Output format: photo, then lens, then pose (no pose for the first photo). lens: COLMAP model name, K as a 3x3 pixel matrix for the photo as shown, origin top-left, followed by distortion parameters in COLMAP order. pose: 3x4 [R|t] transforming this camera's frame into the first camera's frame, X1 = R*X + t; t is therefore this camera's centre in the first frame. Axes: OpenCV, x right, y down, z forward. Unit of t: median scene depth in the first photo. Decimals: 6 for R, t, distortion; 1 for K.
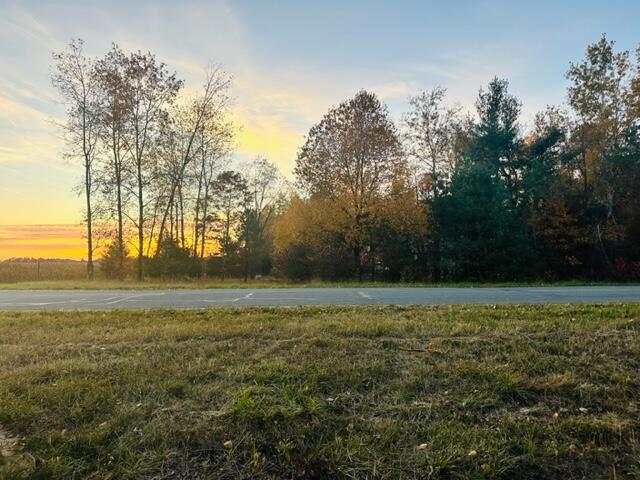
lens RADIAL K [[444.7, 0, 320.8], [0, 444.7, 261.8], [0, 0, 1]] dist [0.007286, -0.003227]
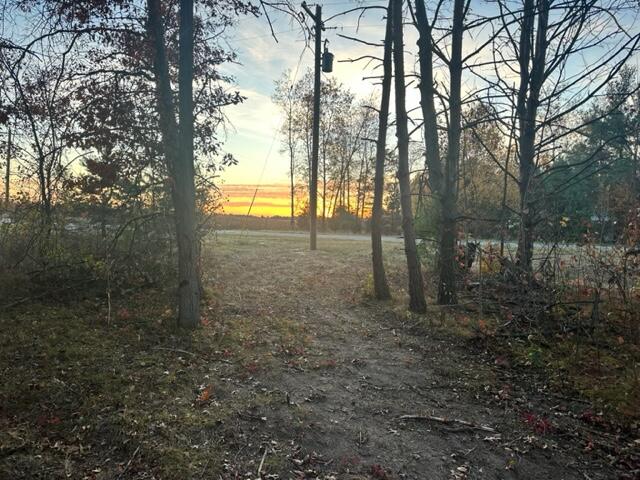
lens RADIAL K [[444.7, 0, 320.8], [0, 444.7, 261.8], [0, 0, 1]] dist [0.007286, -0.003227]
pose [[0.938297, 0.064288, -0.339802, 0.108623], [-0.033987, 0.994955, 0.094390, -0.002832], [0.344156, -0.077017, 0.935748, -0.407487]]
